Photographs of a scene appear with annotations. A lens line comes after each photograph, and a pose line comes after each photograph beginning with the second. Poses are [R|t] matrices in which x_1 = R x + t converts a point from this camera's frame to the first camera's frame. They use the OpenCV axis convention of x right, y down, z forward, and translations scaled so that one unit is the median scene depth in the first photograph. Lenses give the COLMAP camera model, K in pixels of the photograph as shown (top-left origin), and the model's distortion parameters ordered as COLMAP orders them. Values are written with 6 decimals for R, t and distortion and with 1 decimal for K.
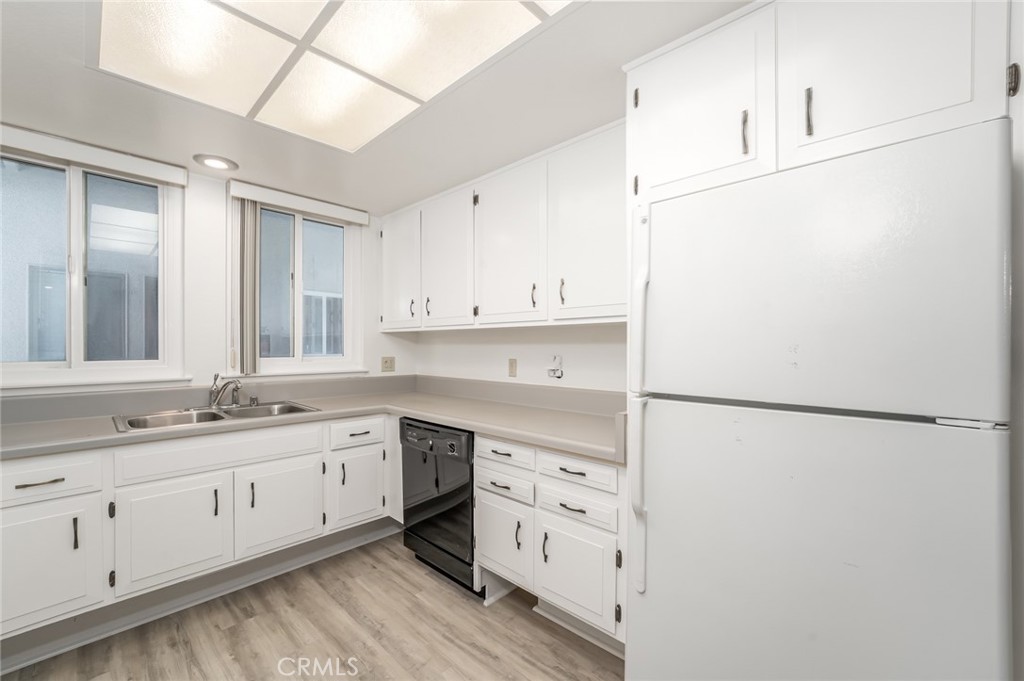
lens RADIAL K [[409.2, 0, 509.3], [0, 409.2, 344.2], [0, 0, 1]] dist [-0.015006, 0.000912]
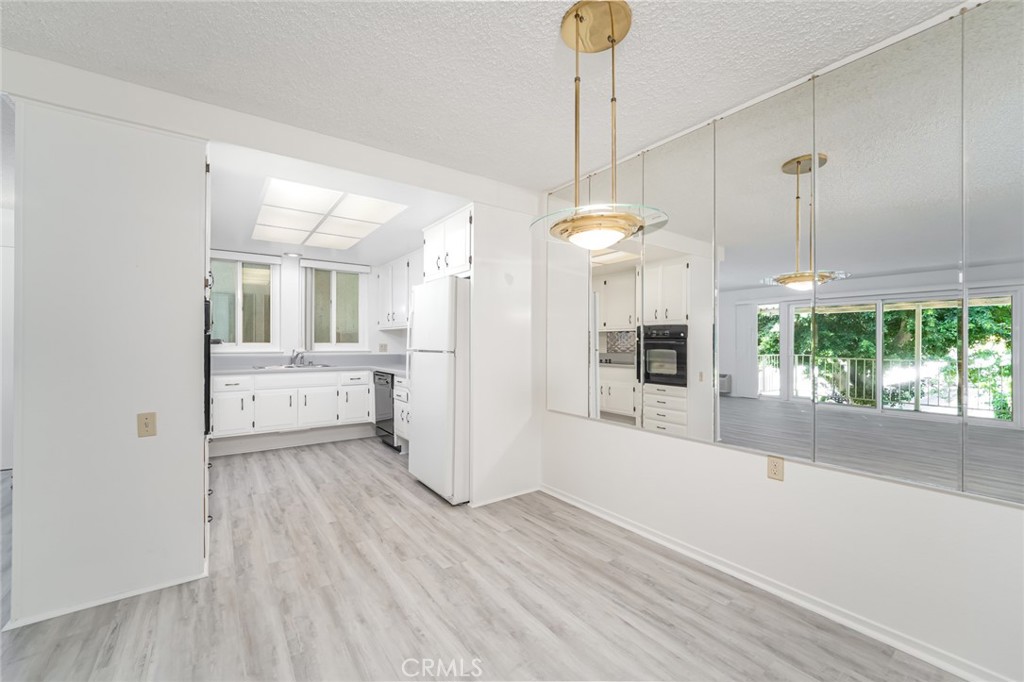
lens RADIAL K [[418.1, 0, 519.4], [0, 418.1, 339.1], [0, 0, 1]] dist [-0.013716, -0.000290]
pose [[0.983712, -0.002315, -0.179735, 0.867151], [0.001091, 0.999976, -0.006904, 0.033326], [0.179746, 0.006596, 0.983691, -0.975482]]
